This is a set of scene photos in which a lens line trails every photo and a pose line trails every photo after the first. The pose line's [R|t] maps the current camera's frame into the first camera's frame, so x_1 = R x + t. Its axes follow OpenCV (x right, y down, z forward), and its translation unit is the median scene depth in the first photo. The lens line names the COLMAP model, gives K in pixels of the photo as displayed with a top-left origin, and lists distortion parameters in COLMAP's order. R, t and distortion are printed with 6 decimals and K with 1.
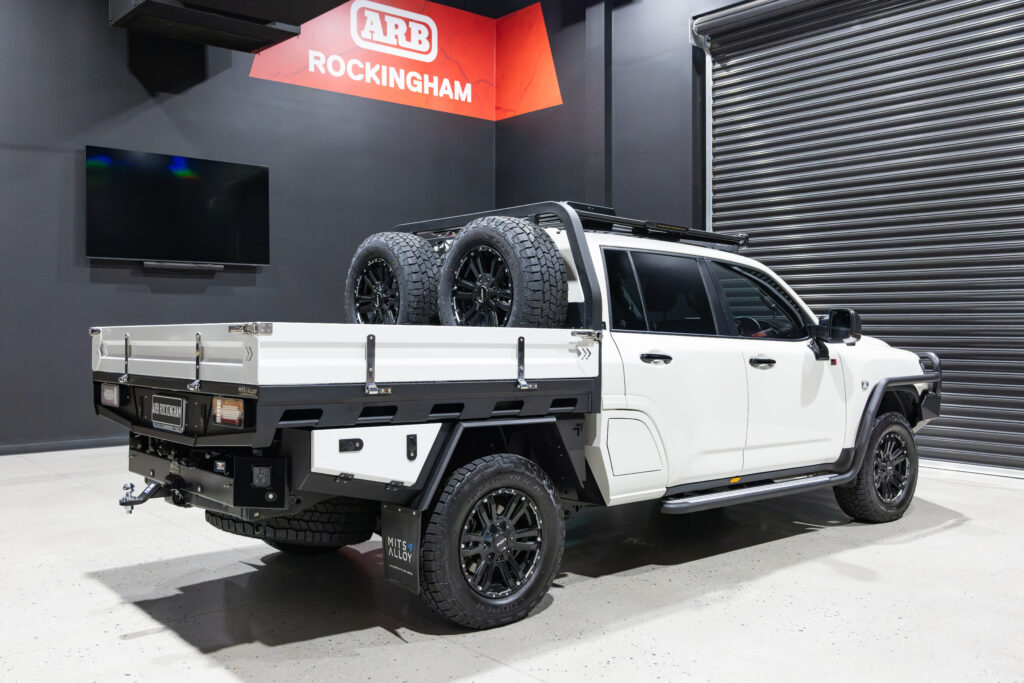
lens RADIAL K [[928.9, 0, 512.3], [0, 928.9, 326.7], [0, 0, 1]] dist [-0.011124, 0.000371]
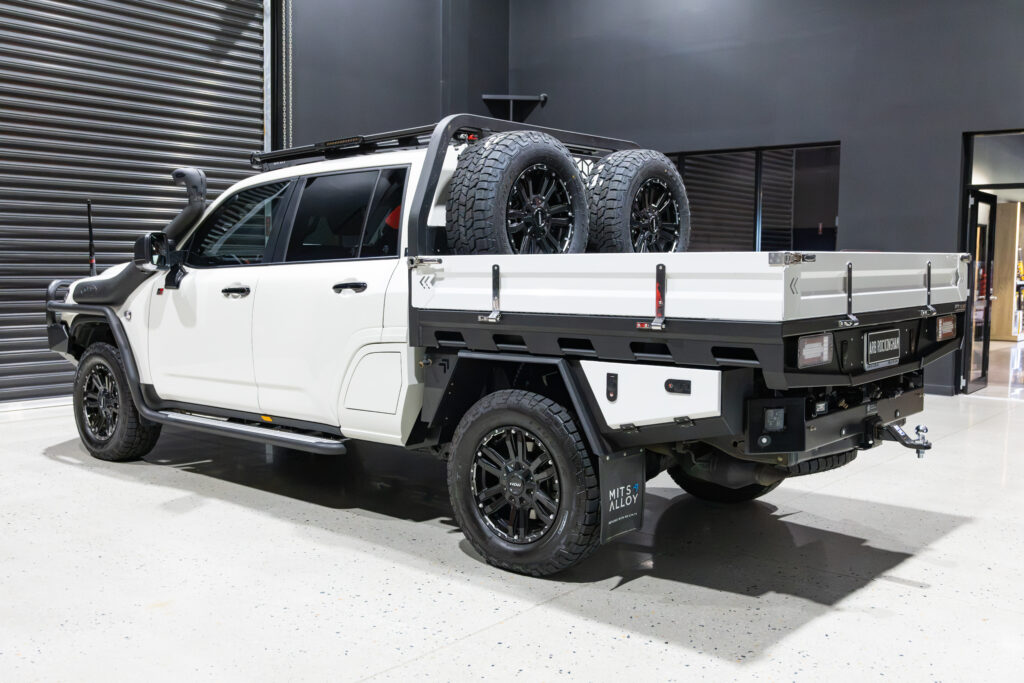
lens RADIAL K [[1005.7, 0, 534.6], [0, 1005.7, 343.1], [0, 0, 1]] dist [-0.007355, -0.002163]
pose [[-0.176186, -0.076477, 0.981382, -1.031570], [-0.003557, 0.997020, 0.077057, 0.009718], [-0.984351, 0.010086, -0.175933, 1.214844]]
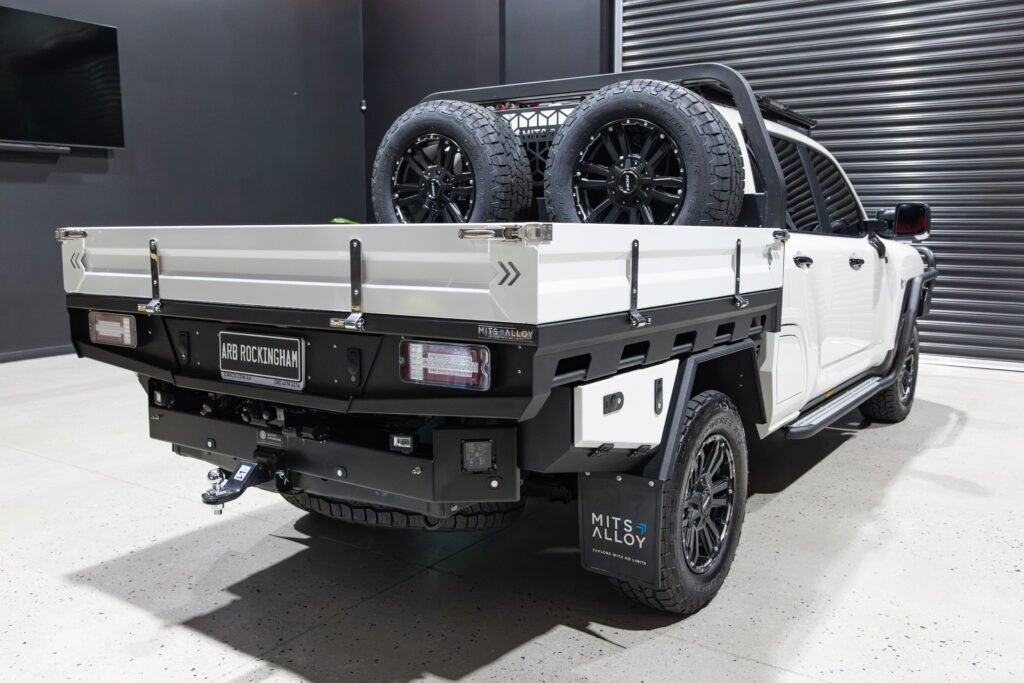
lens RADIAL K [[870.8, 0, 509.4], [0, 870.8, 328.0], [0, 0, 1]] dist [-0.004453, -0.003556]
pose [[0.965803, -0.035461, 0.256842, -0.288866], [0.003058, 0.992092, 0.125474, -0.005476], [-0.259261, -0.120398, 0.958274, 0.289277]]
